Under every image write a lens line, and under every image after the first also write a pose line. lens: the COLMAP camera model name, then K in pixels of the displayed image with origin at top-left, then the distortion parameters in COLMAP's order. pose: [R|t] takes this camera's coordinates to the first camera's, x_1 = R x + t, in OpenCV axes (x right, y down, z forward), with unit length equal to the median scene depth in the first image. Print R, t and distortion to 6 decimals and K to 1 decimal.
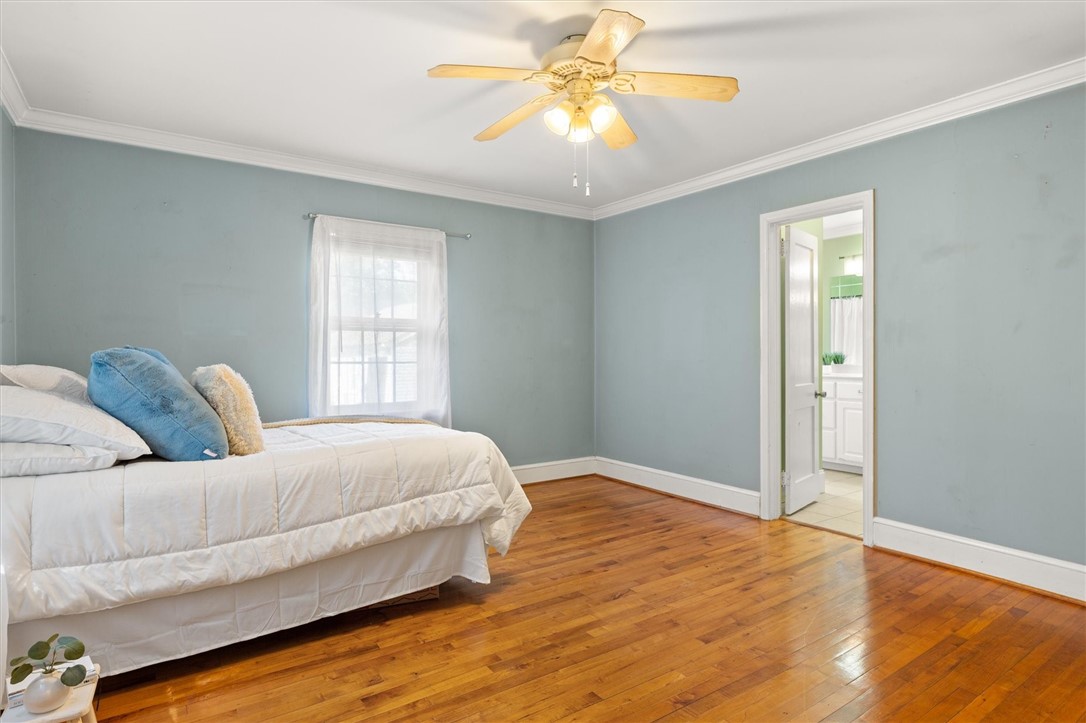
lens RADIAL K [[583.1, 0, 549.6], [0, 583.1, 347.9], [0, 0, 1]] dist [-0.000134, 0.001494]
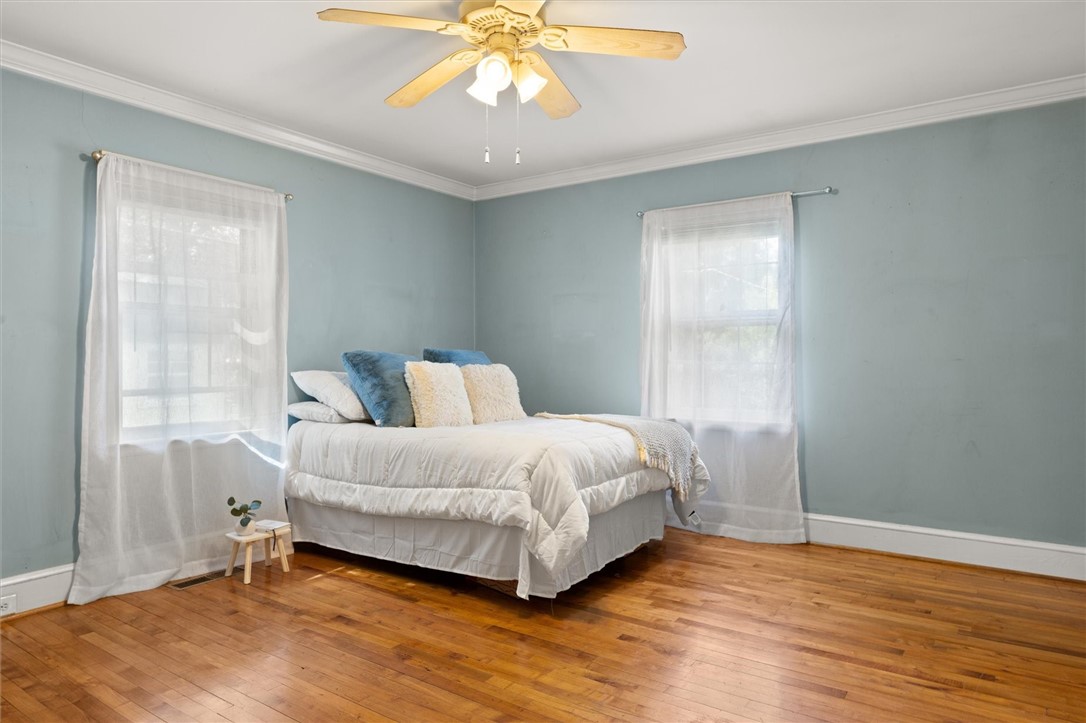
lens RADIAL K [[679.6, 0, 539.7], [0, 679.6, 347.6], [0, 0, 1]] dist [0.002514, 0.001511]
pose [[0.354562, -0.007112, -0.935006, 1.006070], [0.012013, 0.999923, -0.003051, 0.004982], [0.934955, -0.010150, 0.354620, 0.693494]]
